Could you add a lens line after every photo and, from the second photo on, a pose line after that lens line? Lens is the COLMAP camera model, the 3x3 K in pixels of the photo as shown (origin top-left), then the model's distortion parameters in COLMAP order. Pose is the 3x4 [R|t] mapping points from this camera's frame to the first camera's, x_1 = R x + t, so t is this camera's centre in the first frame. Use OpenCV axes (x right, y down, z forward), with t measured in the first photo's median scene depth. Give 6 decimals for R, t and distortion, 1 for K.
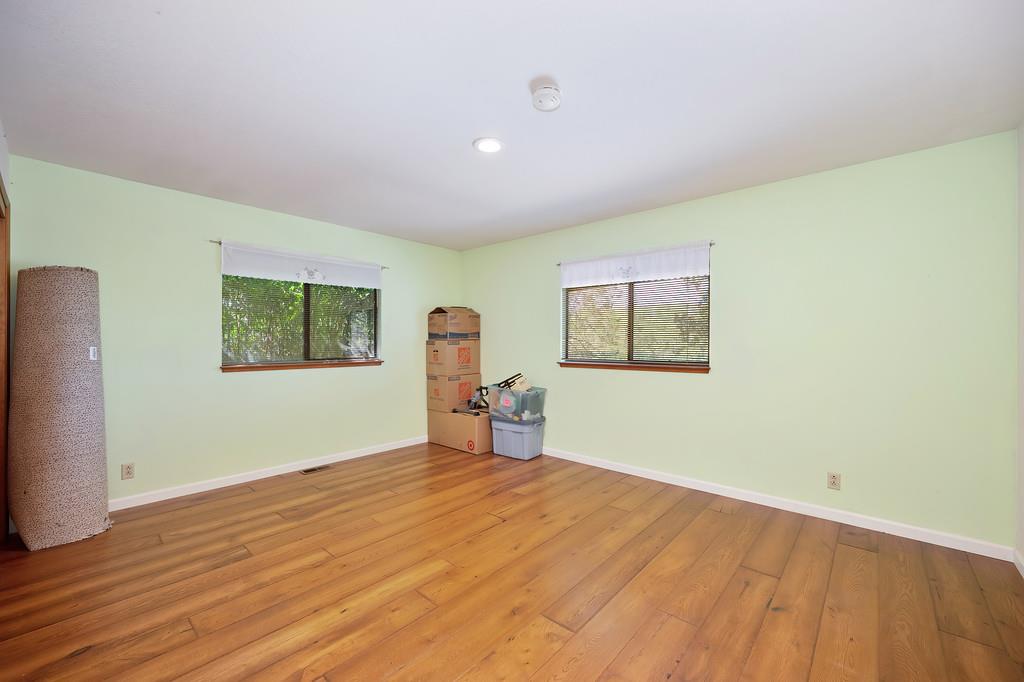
lens RADIAL K [[405.6, 0, 518.0], [0, 405.6, 341.0], [0, 0, 1]] dist [-0.001334, -0.000247]
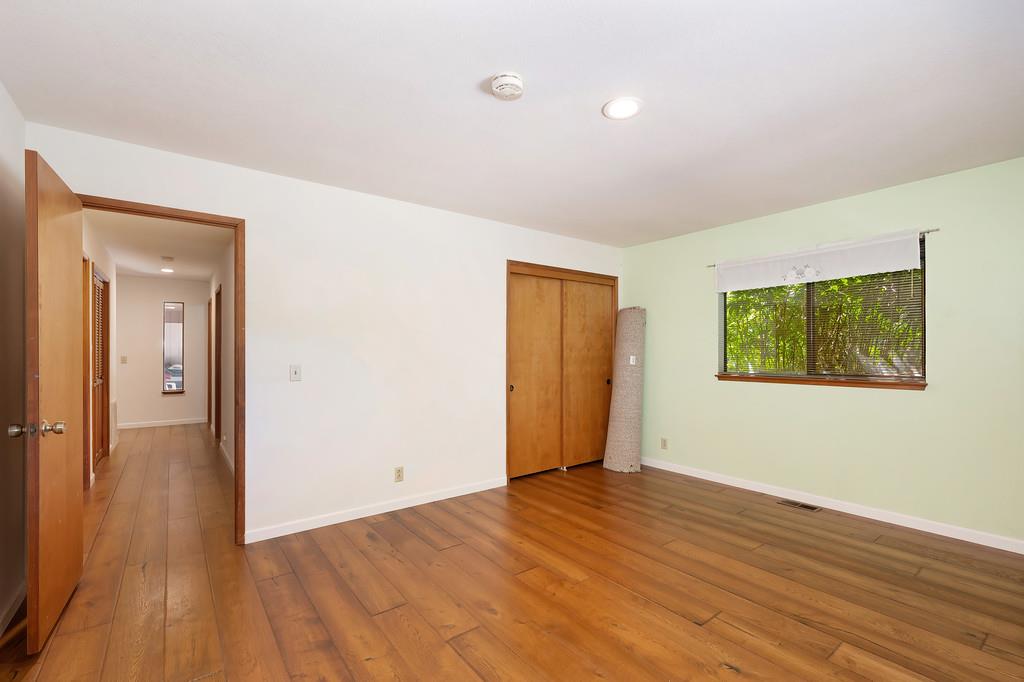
lens RADIAL K [[446.6, 0, 517.2], [0, 446.6, 349.8], [0, 0, 1]] dist [-0.002698, 0.000239]
pose [[-0.189460, -0.008436, -0.981852, 0.557893], [0.001460, 0.999960, -0.008873, 0.003422], [0.981887, -0.003114, -0.189440, 0.645861]]
